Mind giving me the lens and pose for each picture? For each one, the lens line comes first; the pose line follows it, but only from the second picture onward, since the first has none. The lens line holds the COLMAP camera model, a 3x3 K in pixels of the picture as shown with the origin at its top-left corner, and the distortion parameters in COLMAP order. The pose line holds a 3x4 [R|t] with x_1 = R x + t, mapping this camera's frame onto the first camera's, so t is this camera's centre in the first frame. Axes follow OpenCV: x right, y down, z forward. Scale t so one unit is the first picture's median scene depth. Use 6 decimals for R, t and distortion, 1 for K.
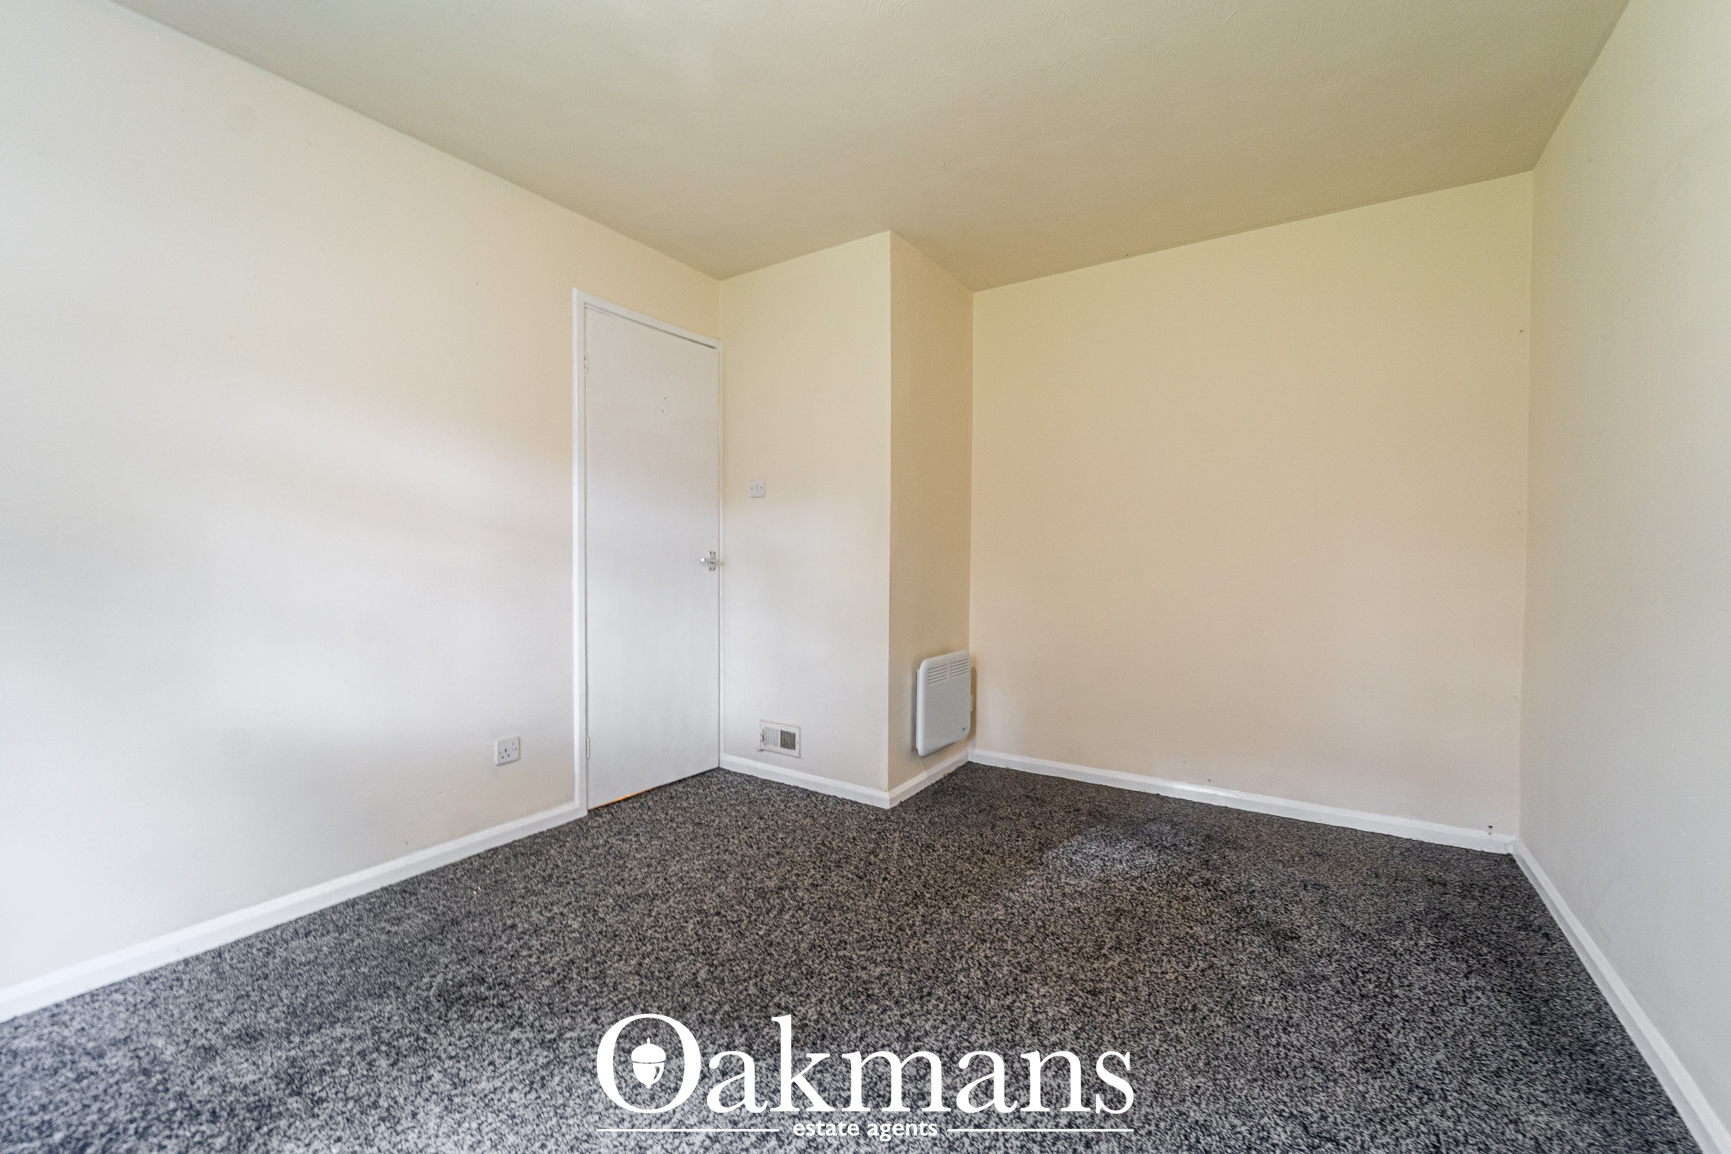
lens RADIAL K [[706.2, 0, 859.2], [0, 706.2, 571.0], [0, 0, 1]] dist [-0.000580, -0.001477]
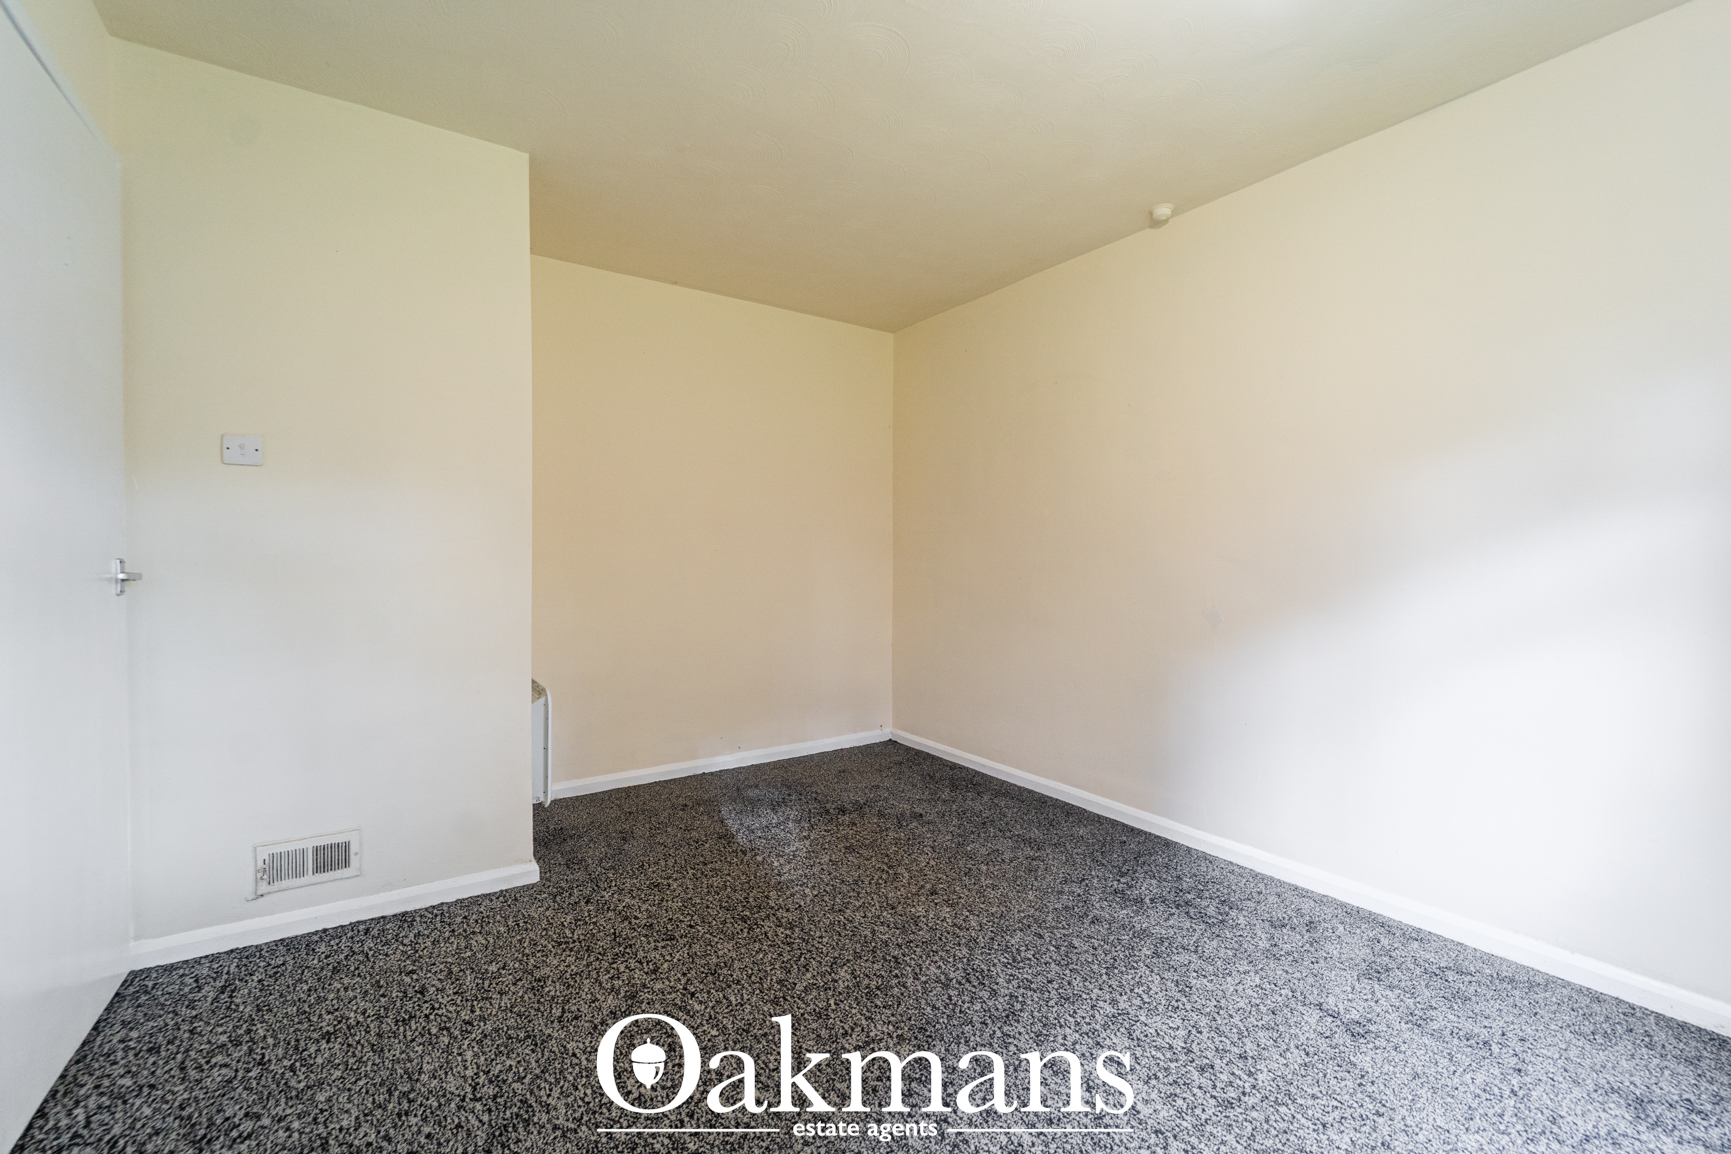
lens RADIAL K [[706.2, 0, 859.2], [0, 706.2, 571.0], [0, 0, 1]] dist [-0.000580, -0.001477]
pose [[0.388389, -0.019709, 0.921285, -0.582614], [0.020082, 0.999715, 0.012921, -0.016026], [-0.921277, 0.013483, 0.388674, 0.380176]]
